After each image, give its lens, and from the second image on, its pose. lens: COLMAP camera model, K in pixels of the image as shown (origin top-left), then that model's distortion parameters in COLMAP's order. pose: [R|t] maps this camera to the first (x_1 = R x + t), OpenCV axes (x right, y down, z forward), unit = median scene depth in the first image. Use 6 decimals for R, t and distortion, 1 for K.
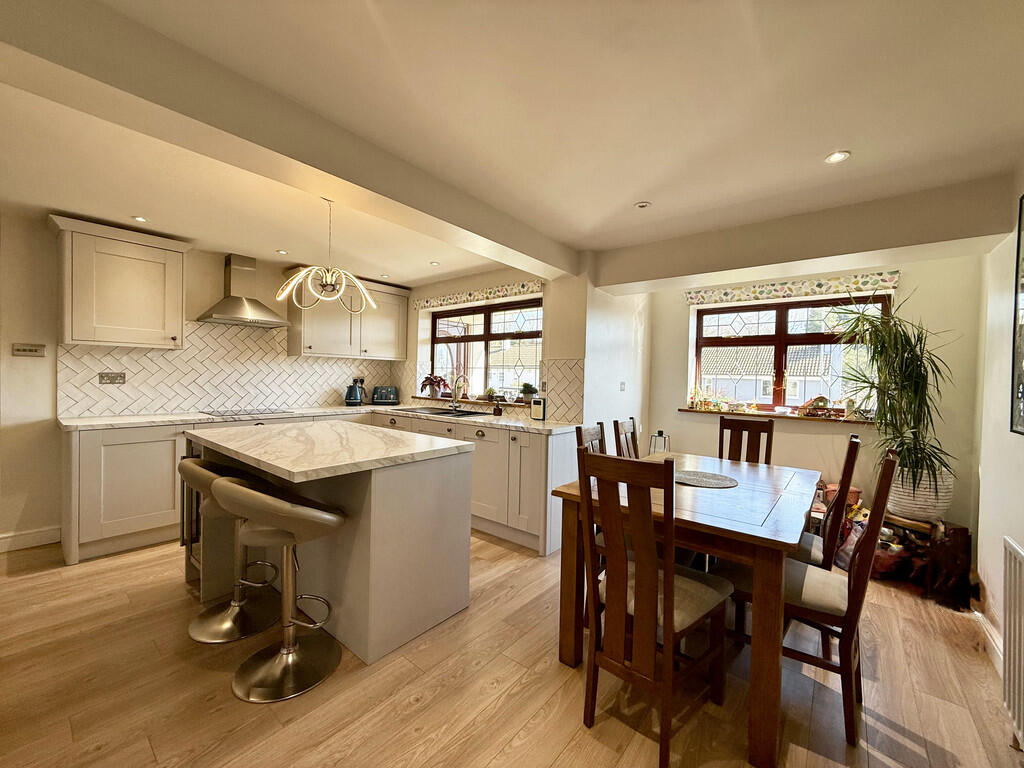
lens RADIAL K [[413.4, 0, 508.6], [0, 413.4, 382.5], [0, 0, 1]] dist [0.000846, 0.000061]
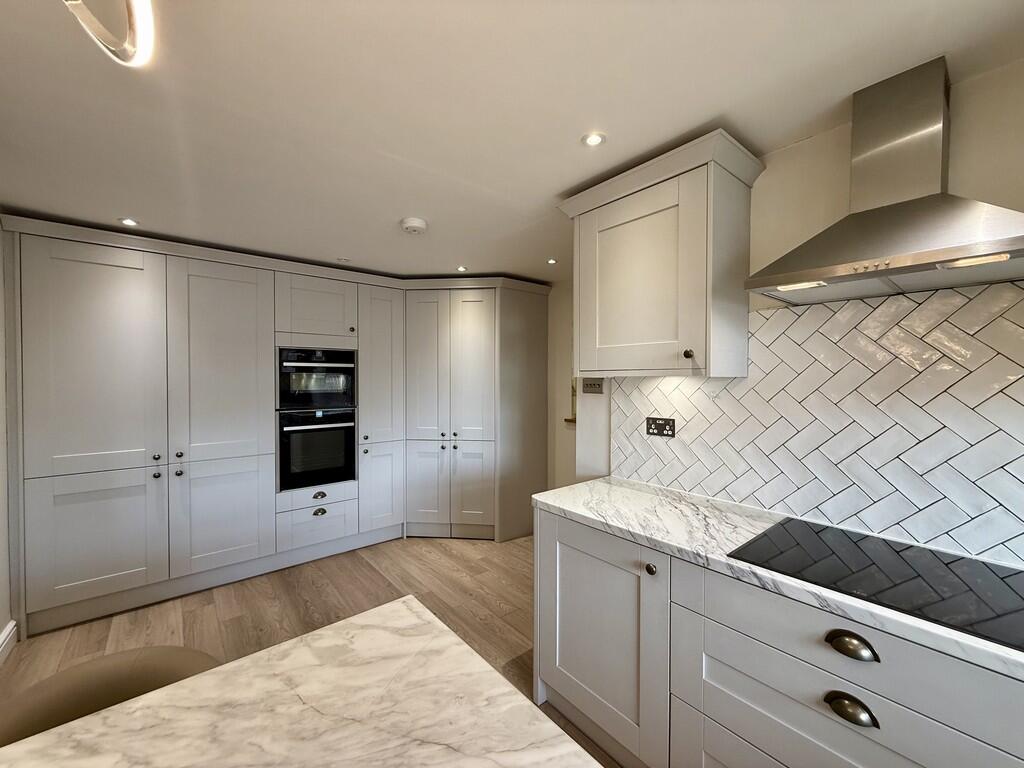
lens RADIAL K [[413.4, 0, 514.9], [0, 413.4, 383.7], [0, 0, 1]] dist [0.000846, 0.000061]
pose [[-0.183348, -0.000872, -0.983048, -0.313056], [-0.016474, 0.999862, 0.002185, -0.072181], [0.982910, 0.016596, -0.183337, 0.898235]]
